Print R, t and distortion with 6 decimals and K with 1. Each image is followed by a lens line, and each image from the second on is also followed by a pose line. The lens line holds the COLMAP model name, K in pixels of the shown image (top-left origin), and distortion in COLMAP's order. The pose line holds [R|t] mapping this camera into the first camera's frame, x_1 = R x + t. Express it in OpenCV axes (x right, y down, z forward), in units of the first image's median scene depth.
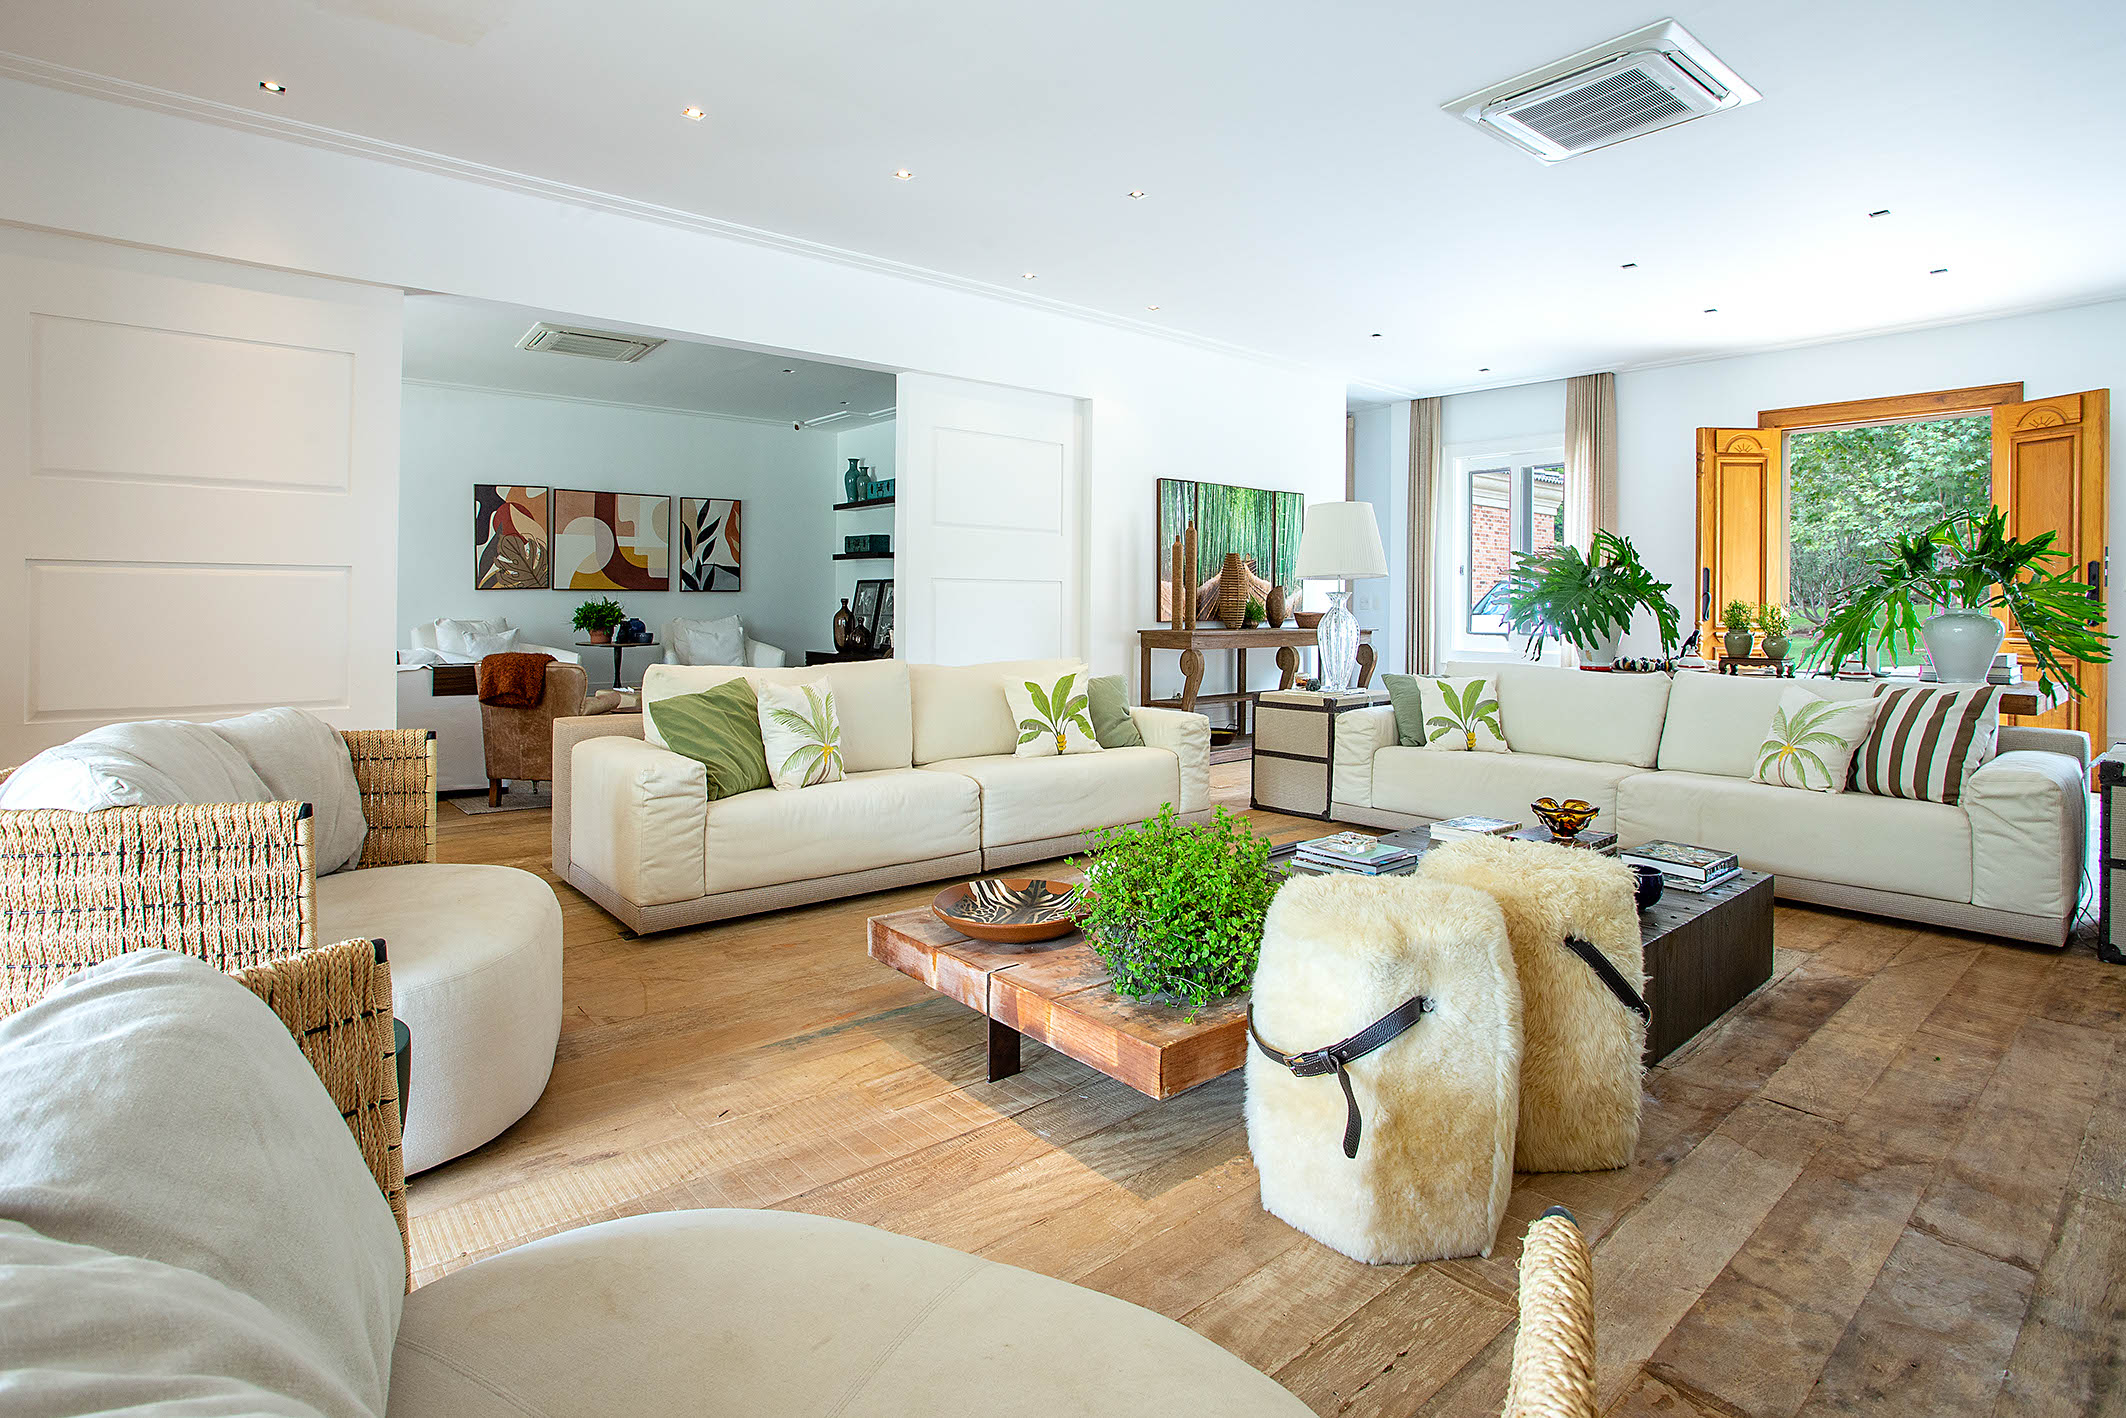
lens RADIAL K [[1059.4, 0, 1036.2], [0, 1059.4, 581.2], [0, 0, 1]] dist [-0.045027, 0.015749]
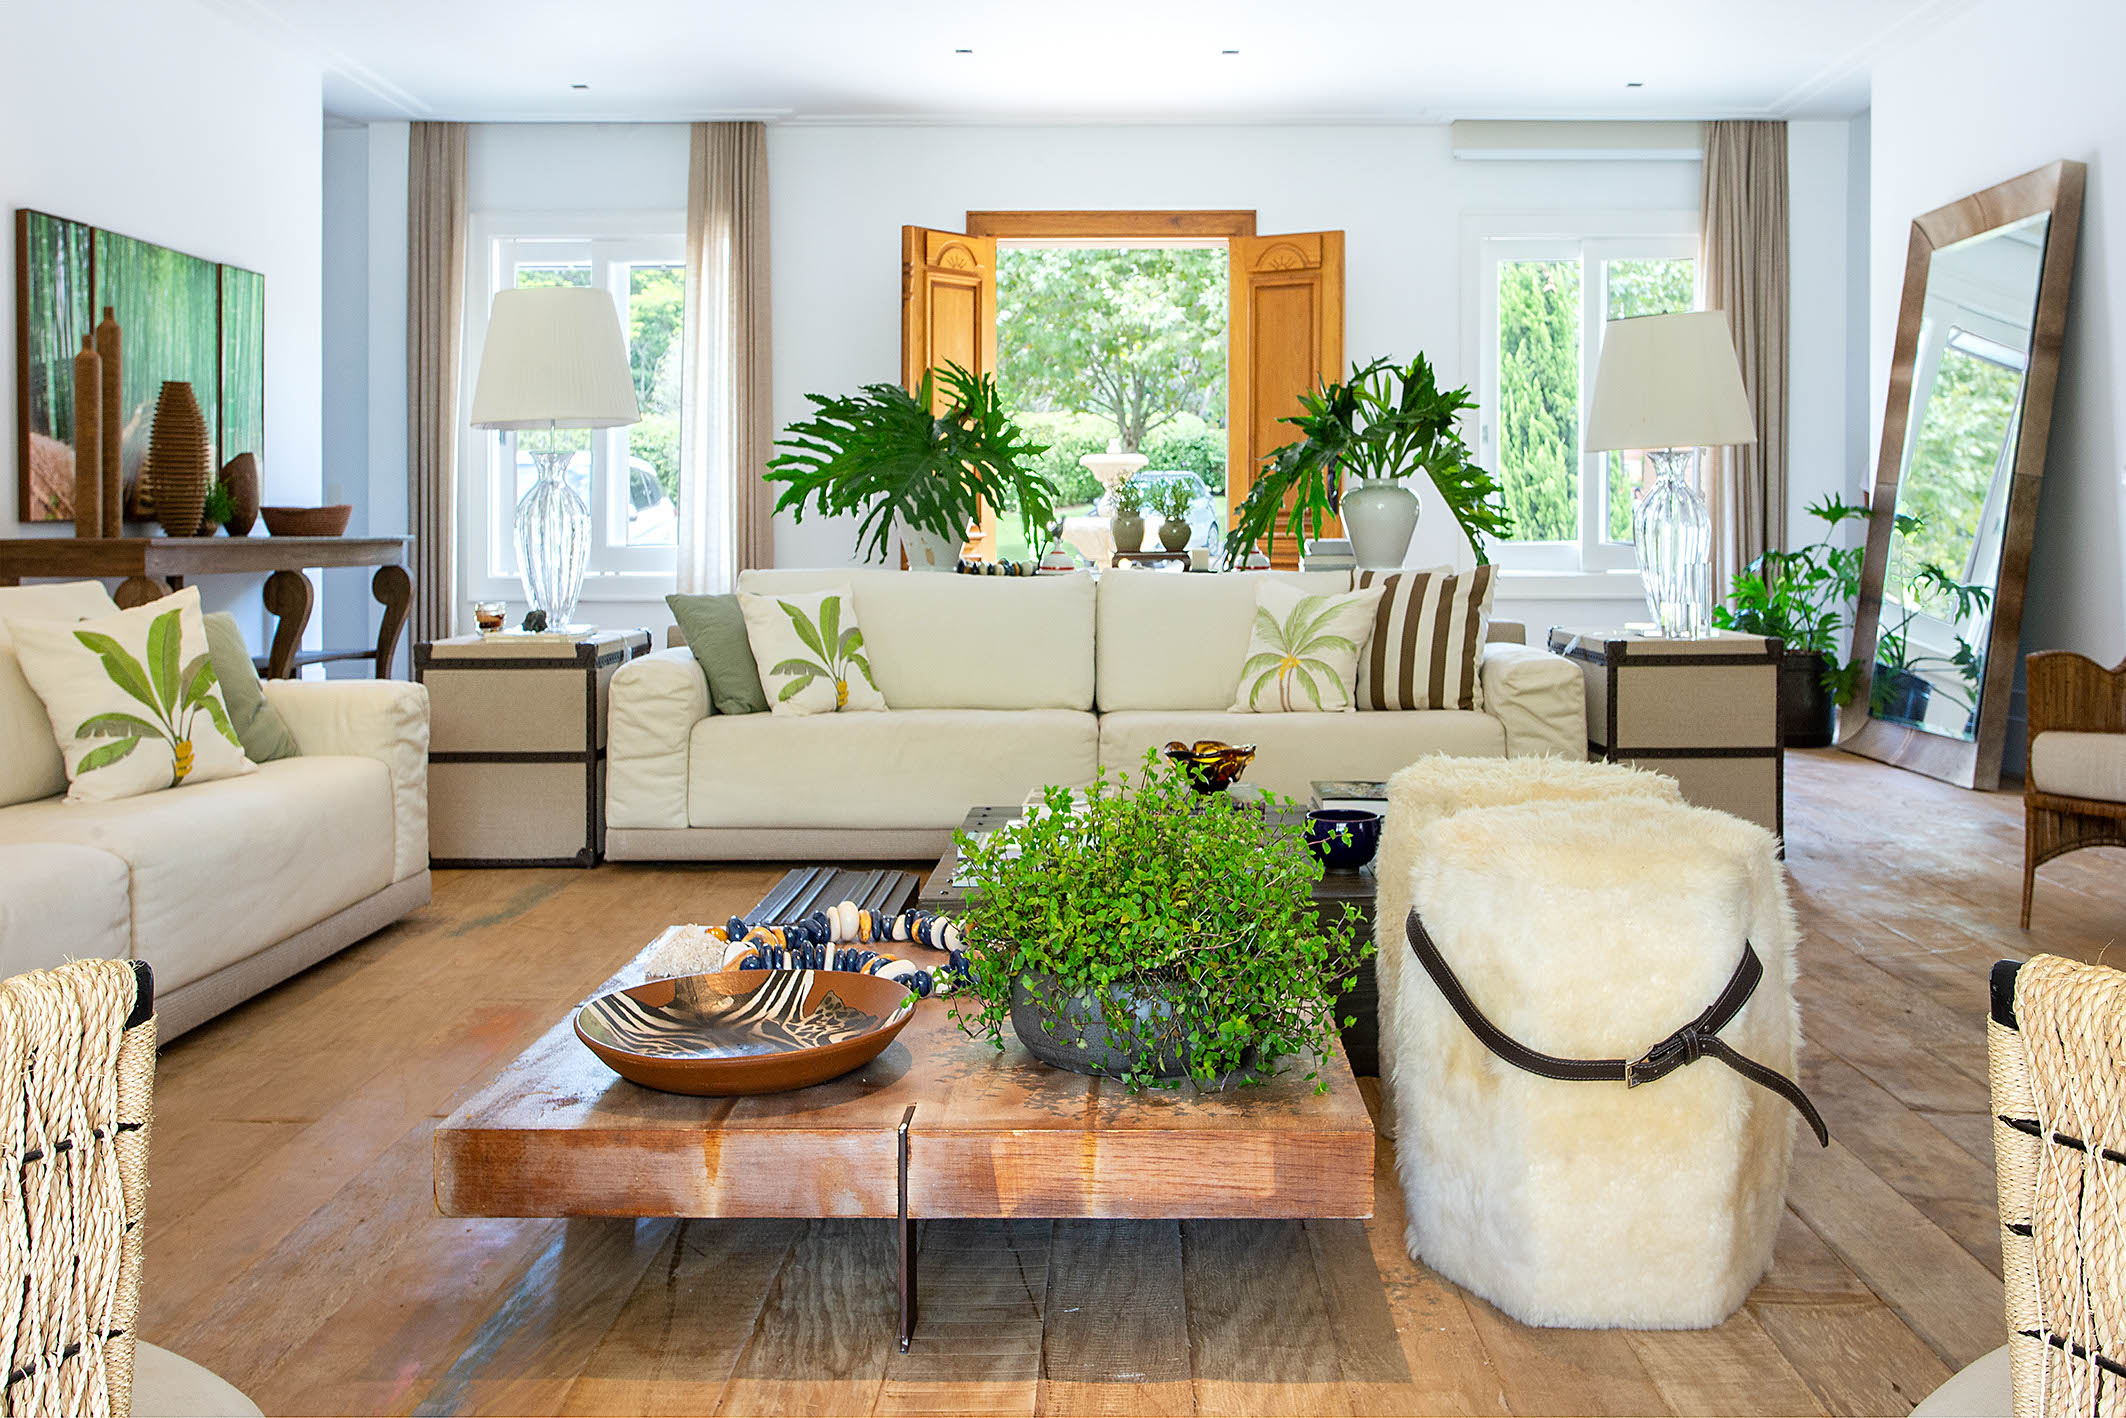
lens RADIAL K [[1907.3, 0, 1137.7], [0, 1907.3, 535.4], [0, 0, 1]] dist [-0.009709, 0.035857]
pose [[0.641134, -0.008091, 0.767387, -0.417355], [-0.011898, 0.999719, 0.020481, 0.047218], [-0.767337, -0.022262, 0.640857, 0.222664]]
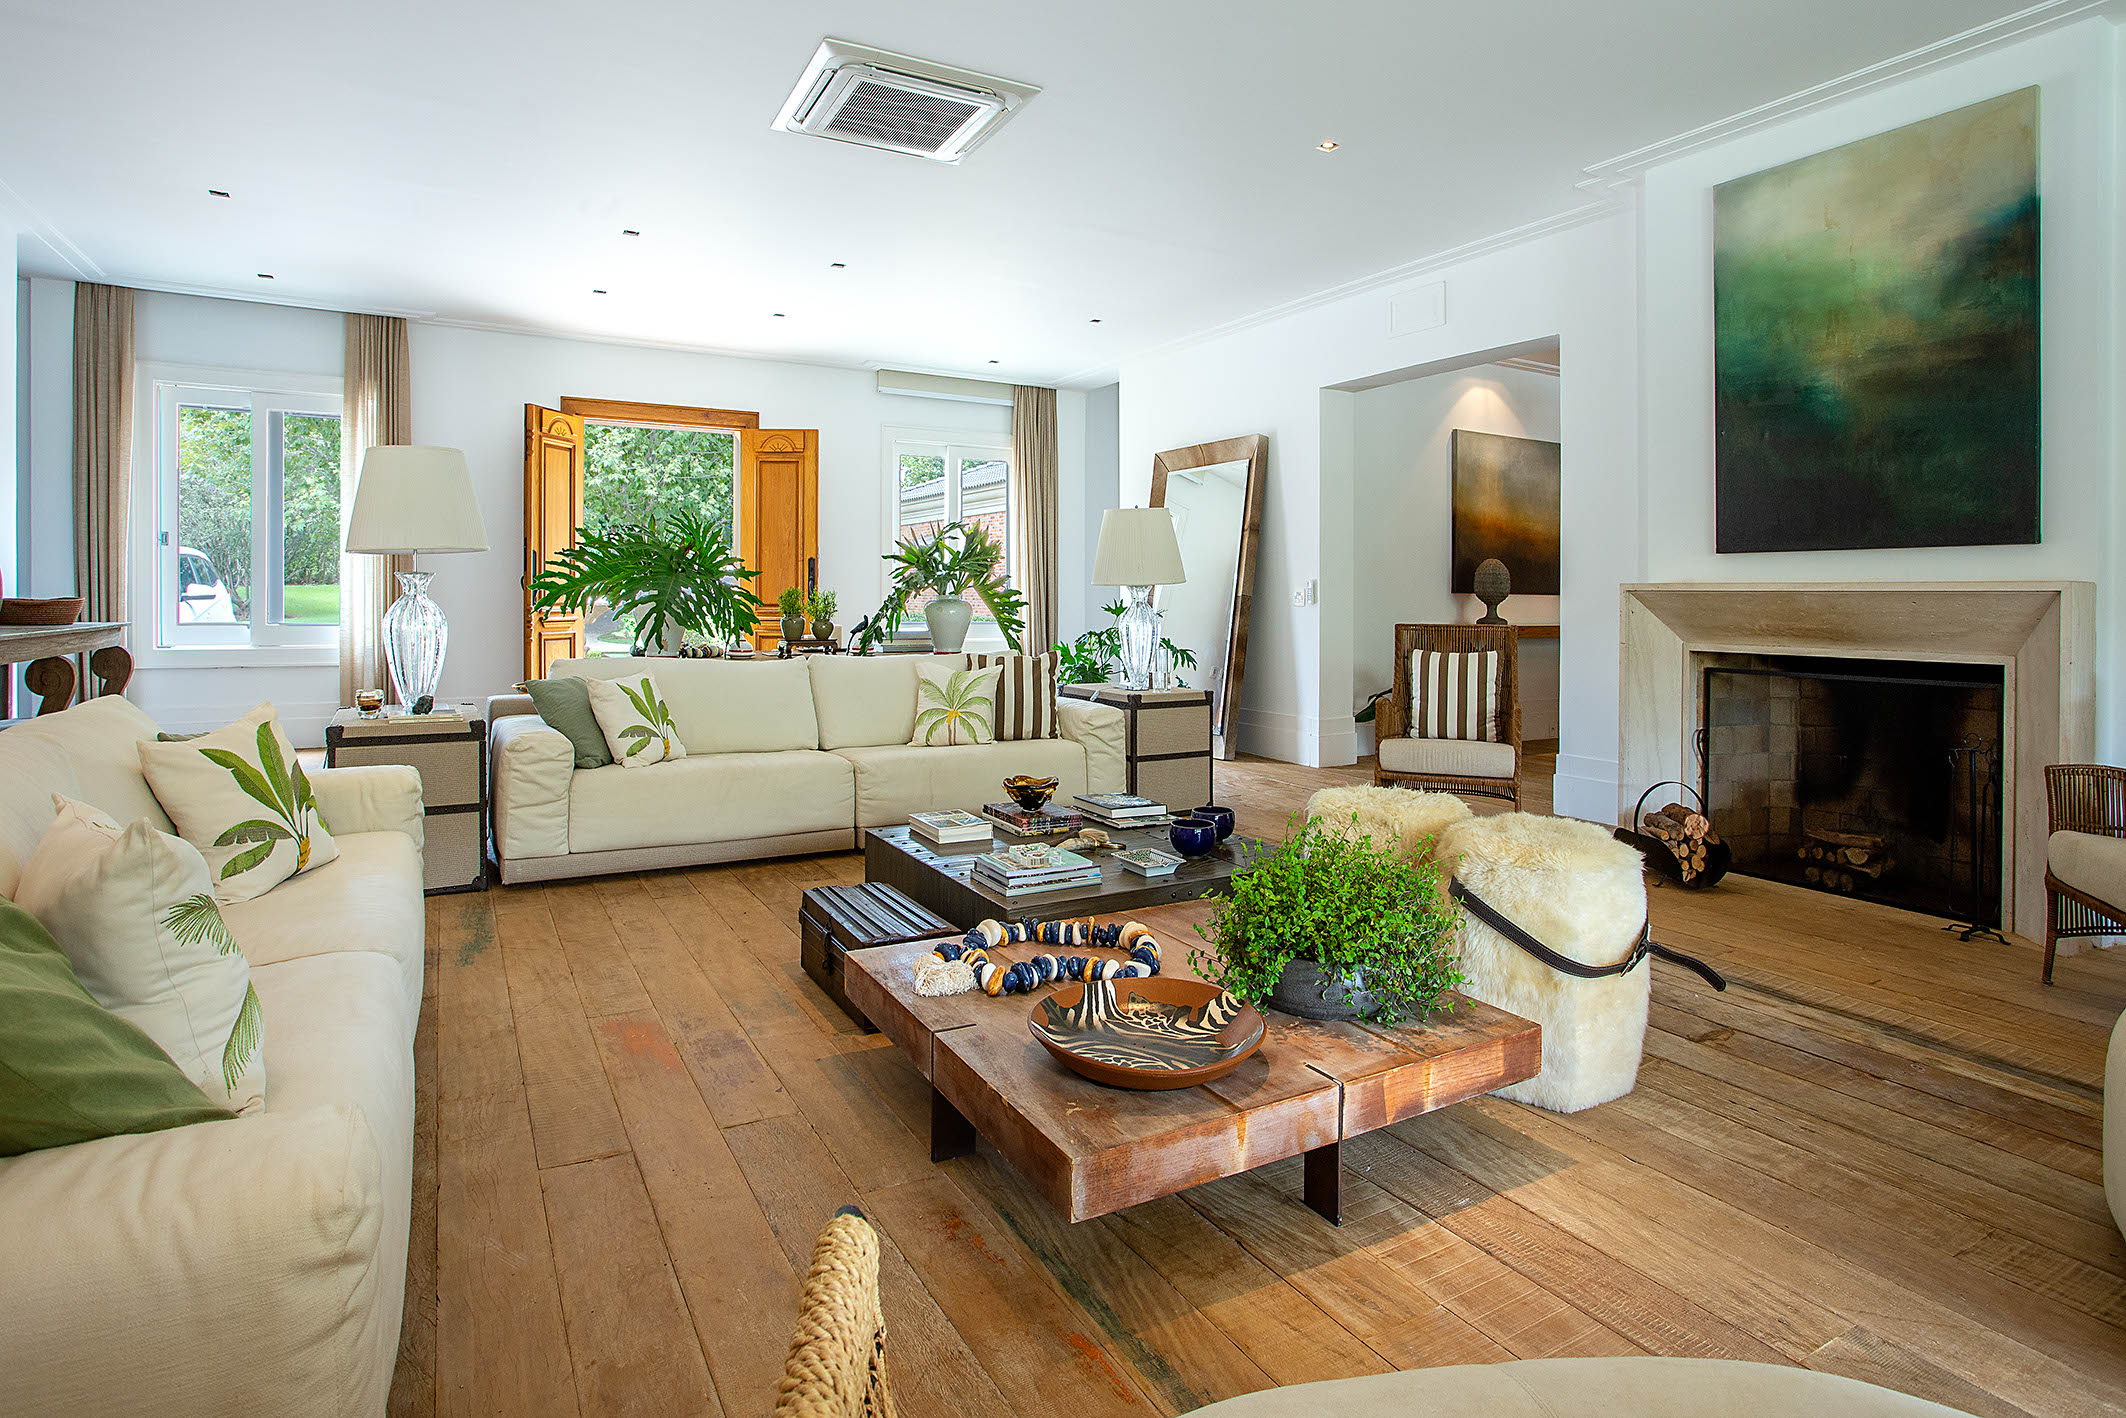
lens RADIAL K [[1106.4, 0, 1084.3], [0, 1106.4, 589.2], [0, 0, 1]] dist [-0.046369, 0.011505]
pose [[0.173586, 0.004684, 0.984808, -0.542136], [-0.030092, 0.999547, 0.000550, 0.013816], [-0.984359, -0.029730, 0.173648, 0.671184]]
